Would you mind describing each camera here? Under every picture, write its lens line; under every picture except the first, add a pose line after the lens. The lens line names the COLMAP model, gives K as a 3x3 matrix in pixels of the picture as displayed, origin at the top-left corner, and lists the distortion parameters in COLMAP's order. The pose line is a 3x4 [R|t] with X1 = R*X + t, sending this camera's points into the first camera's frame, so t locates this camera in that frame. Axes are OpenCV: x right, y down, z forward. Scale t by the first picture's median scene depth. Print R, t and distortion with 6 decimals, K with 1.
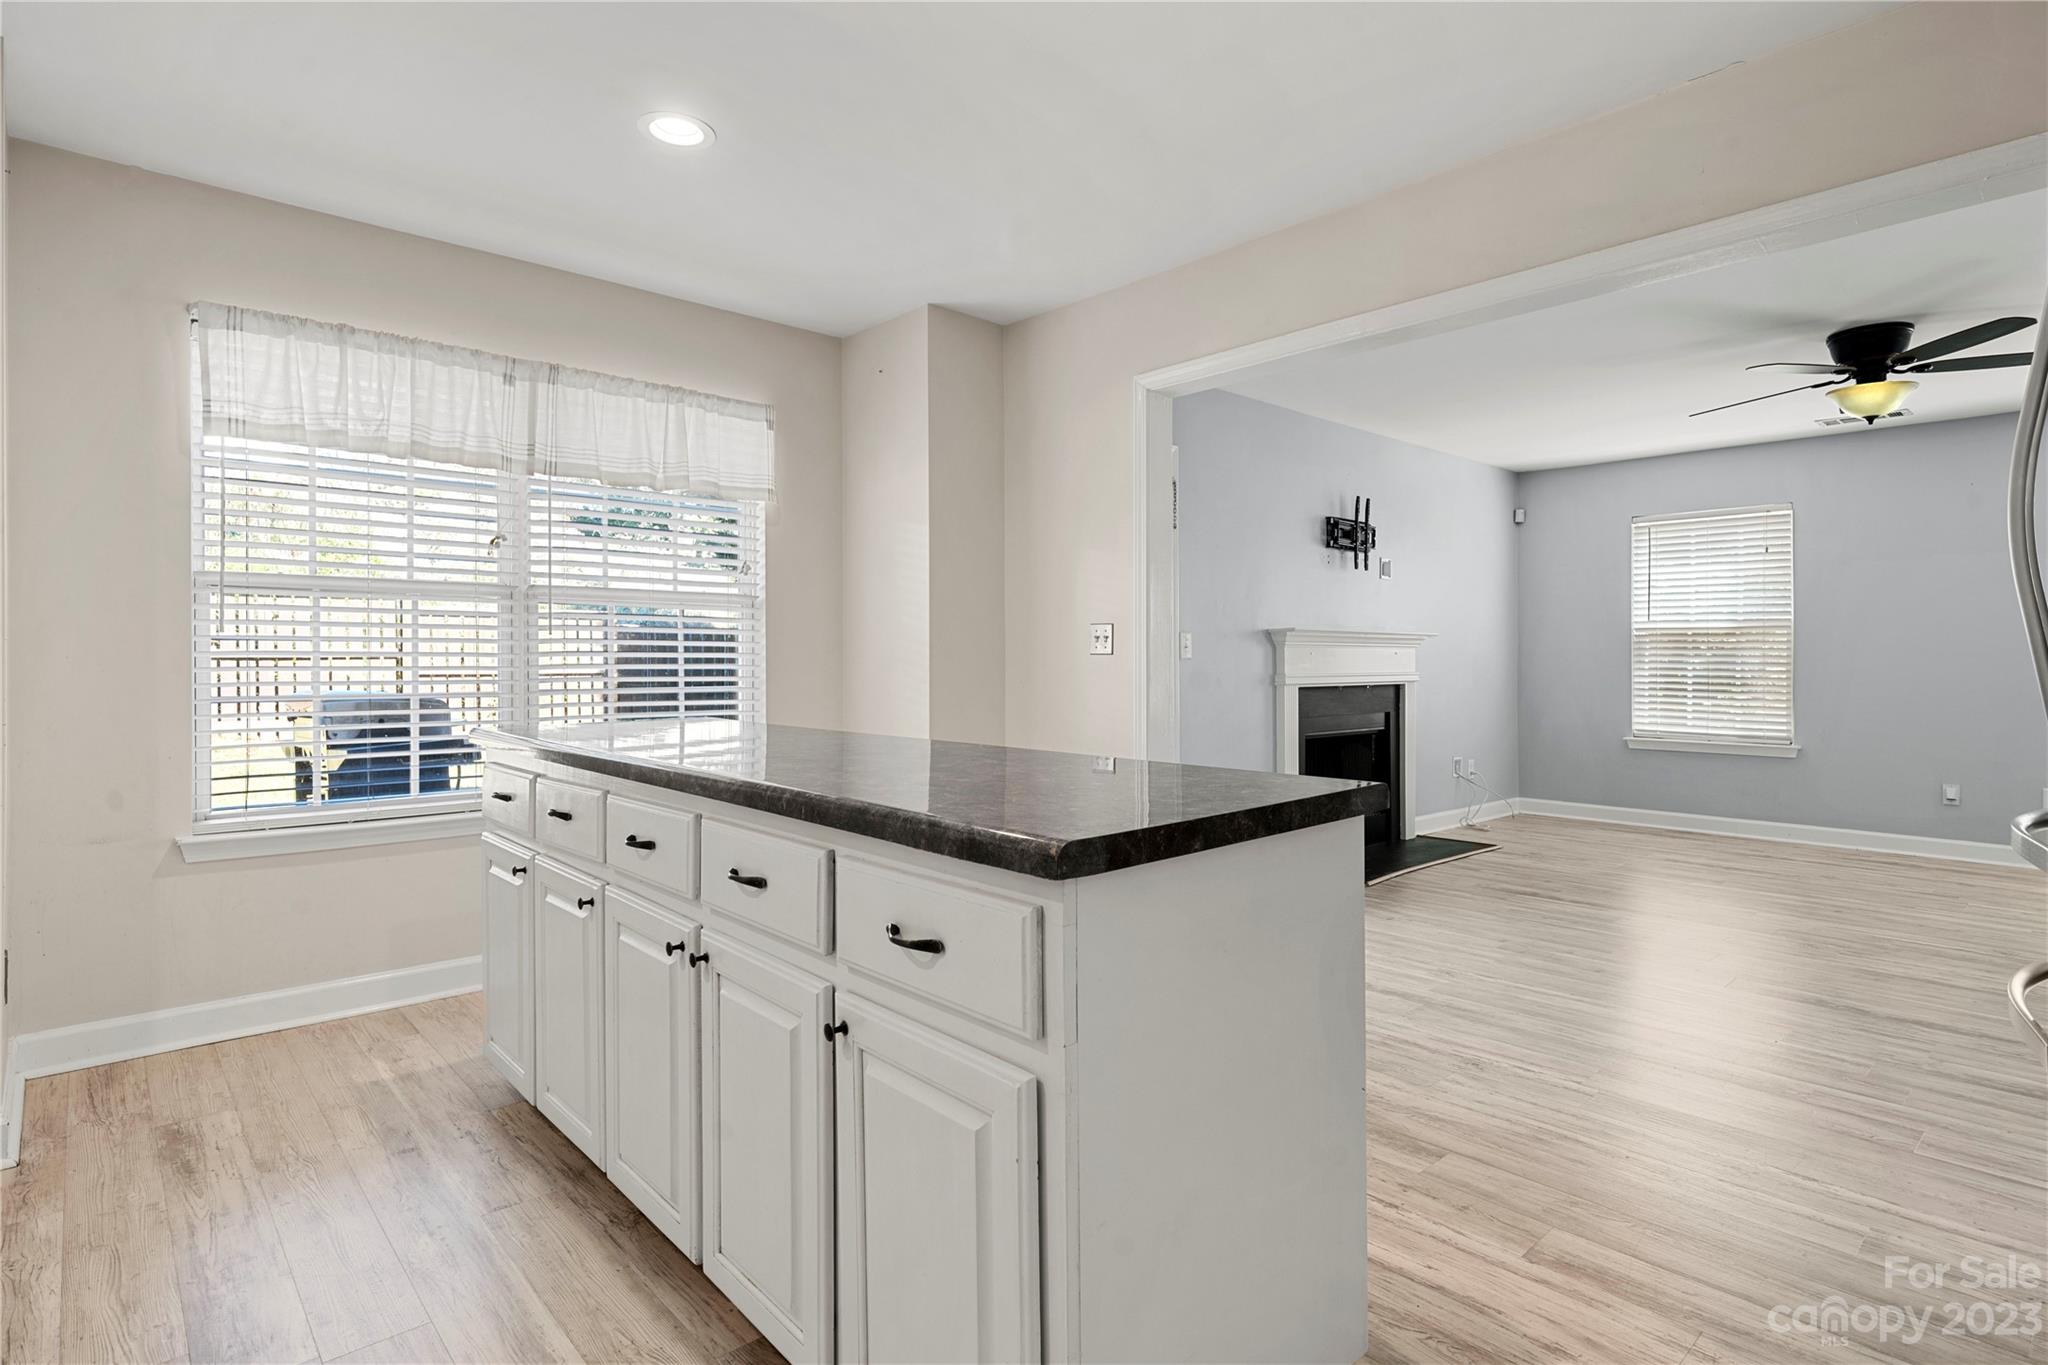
lens RADIAL K [[1038.5, 0, 1025.2], [0, 1038.5, 665.6], [0, 0, 1]] dist [-0.000612, -0.000166]
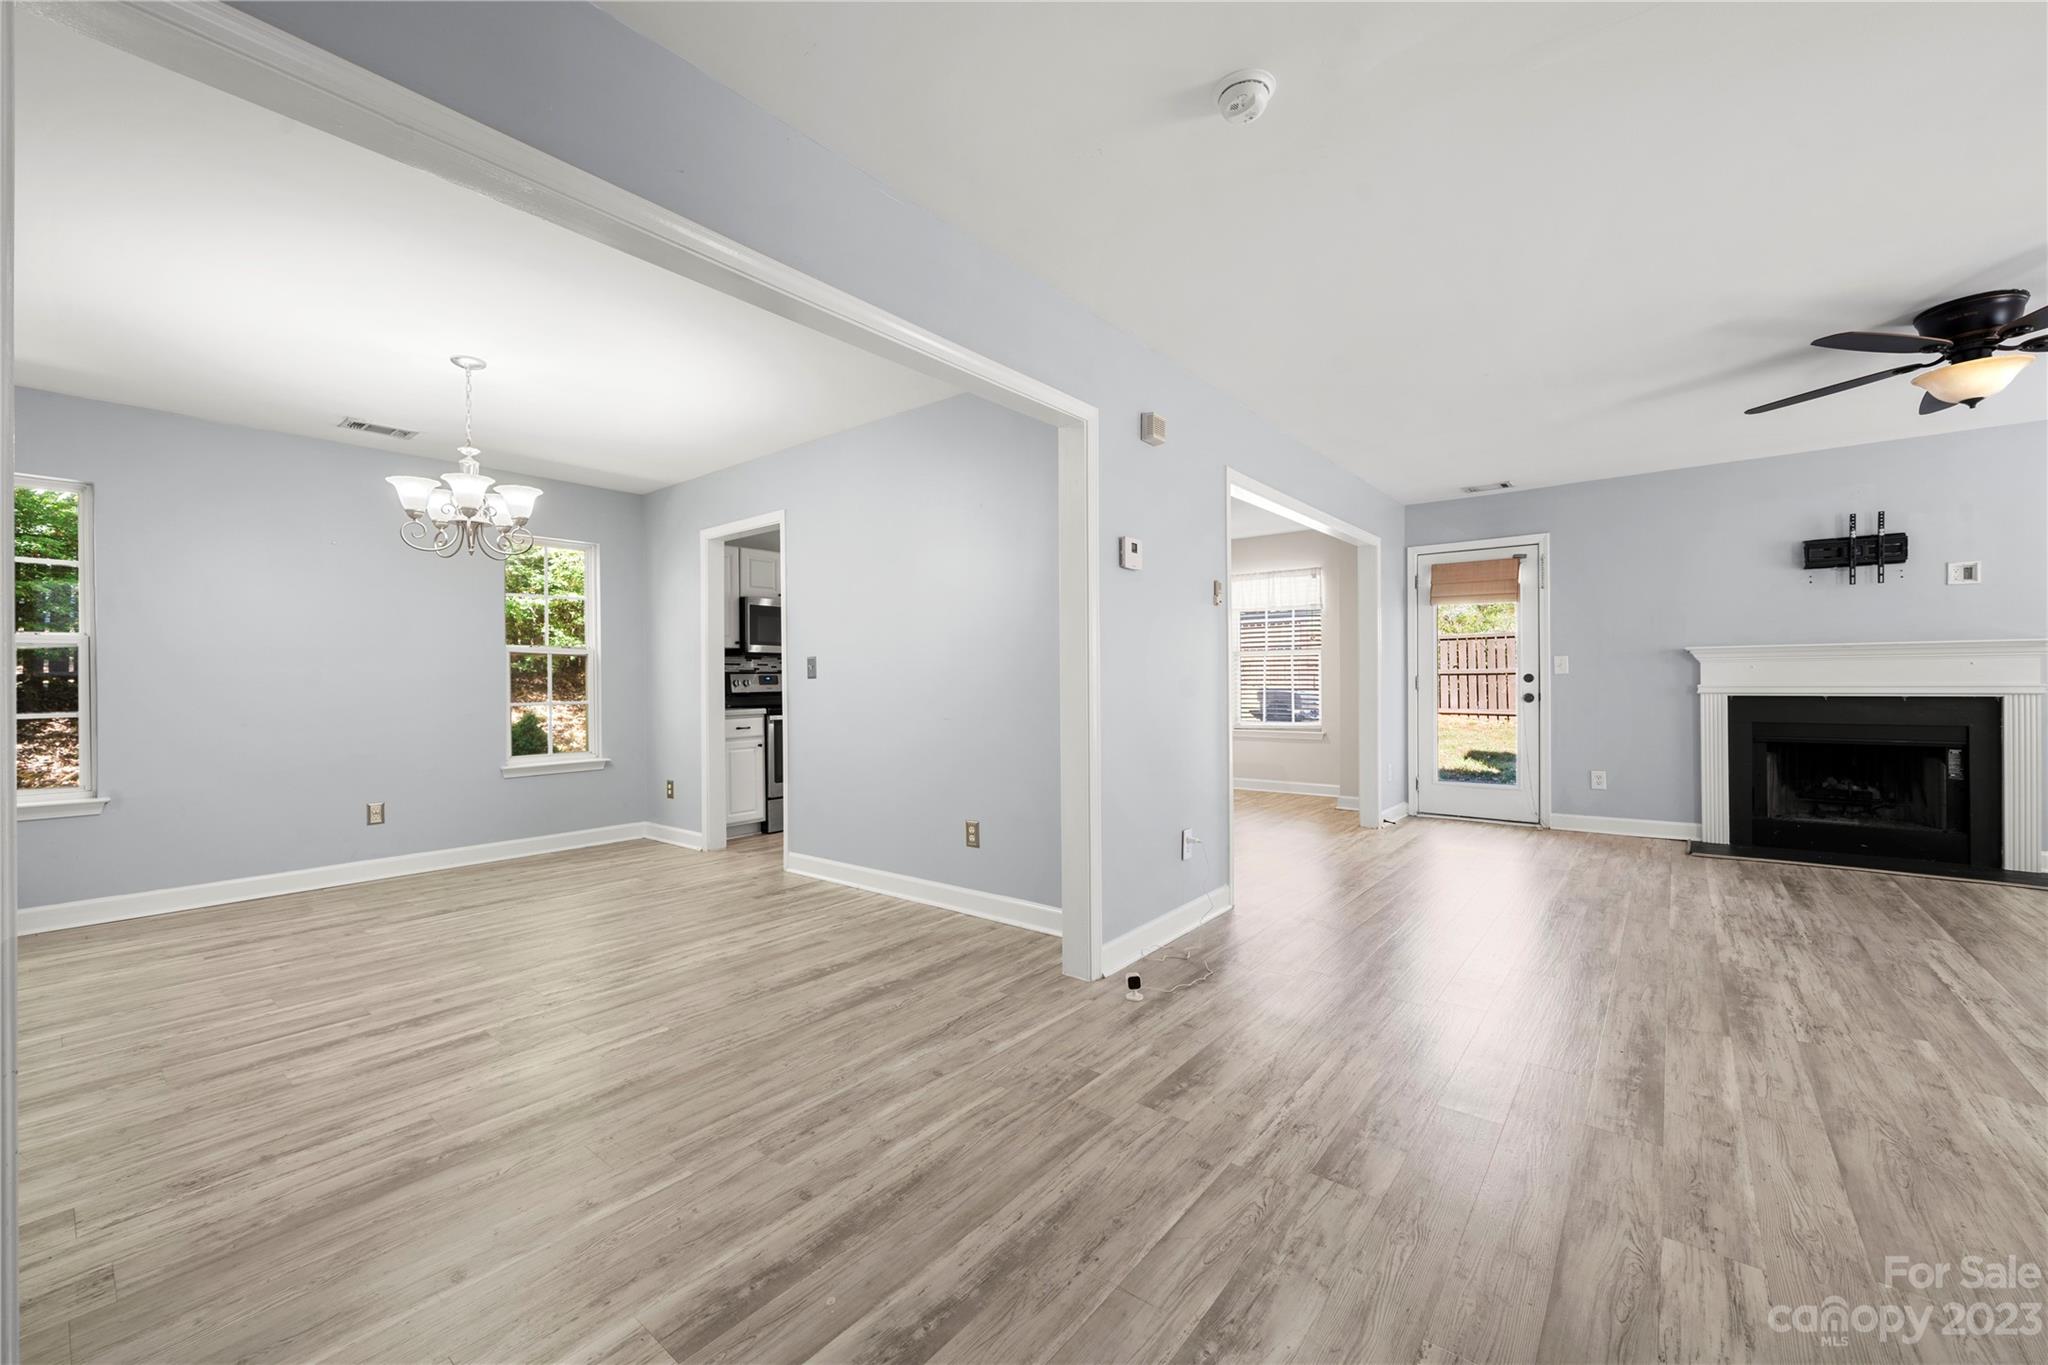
lens RADIAL K [[813.6, 0, 1031.4], [0, 813.6, 683.7], [0, 0, 1]] dist [-0.005539, 0.001594]
pose [[0.156486, 0.003847, -0.987673, 1.578462], [0.004588, 0.999979, 0.004622, -0.001006], [0.987669, -0.005255, 0.156465, 0.095425]]
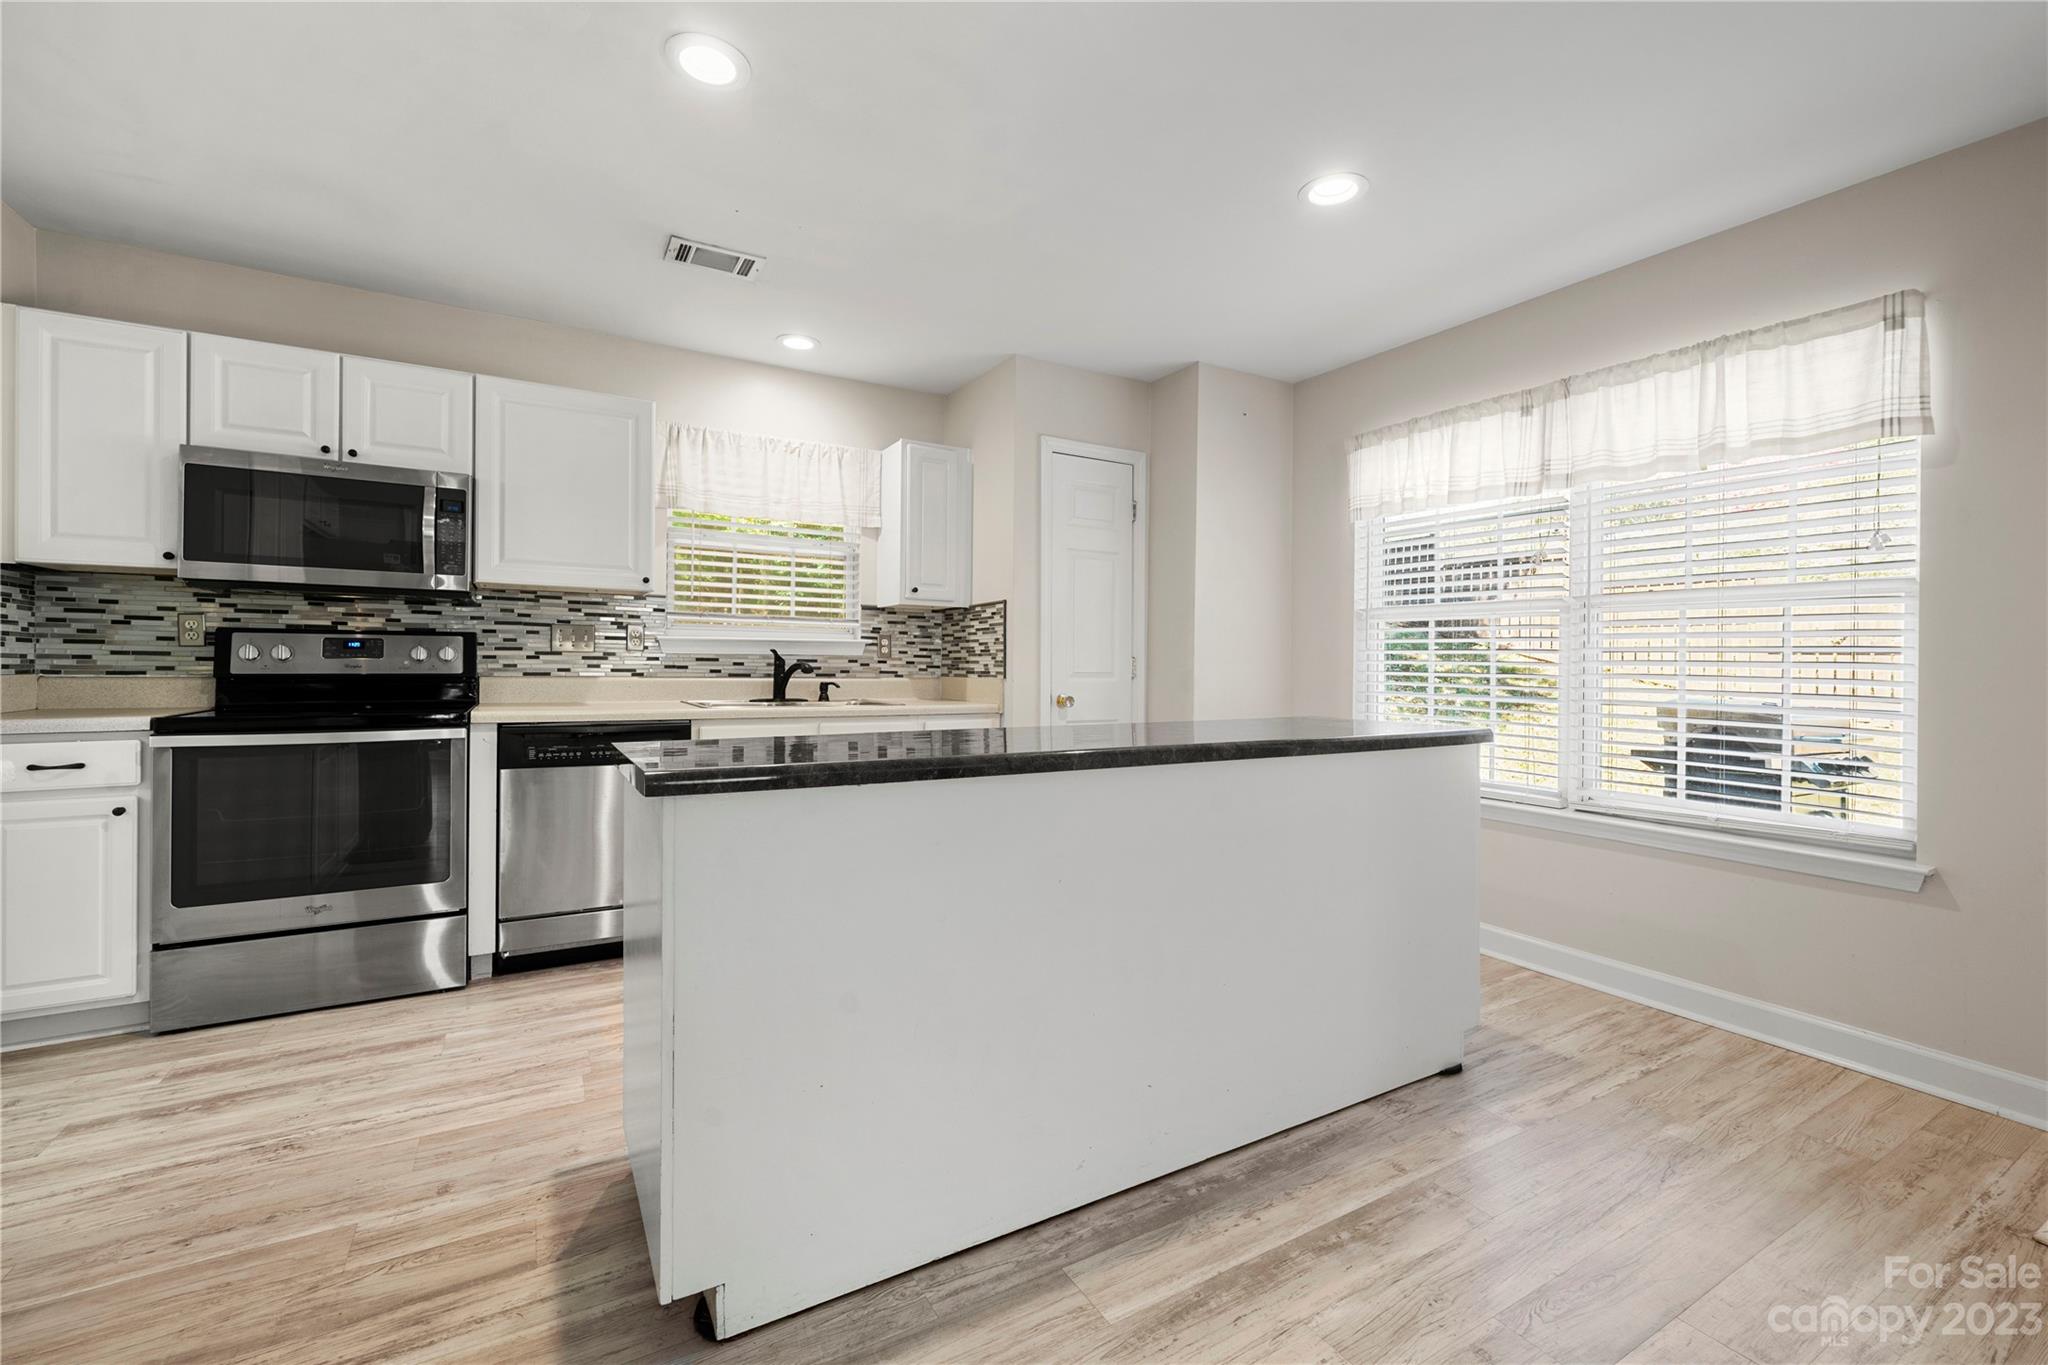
lens RADIAL K [[836.9, 0, 1007.9], [0, 836.9, 663.5], [0, 0, 1]] dist [0.003133, -0.000177]
pose [[-0.227262, 0.006313, -0.973813, 0.424942], [-0.020524, 0.999726, 0.011271, -0.010551], [0.973617, 0.022548, -0.227070, 0.609595]]
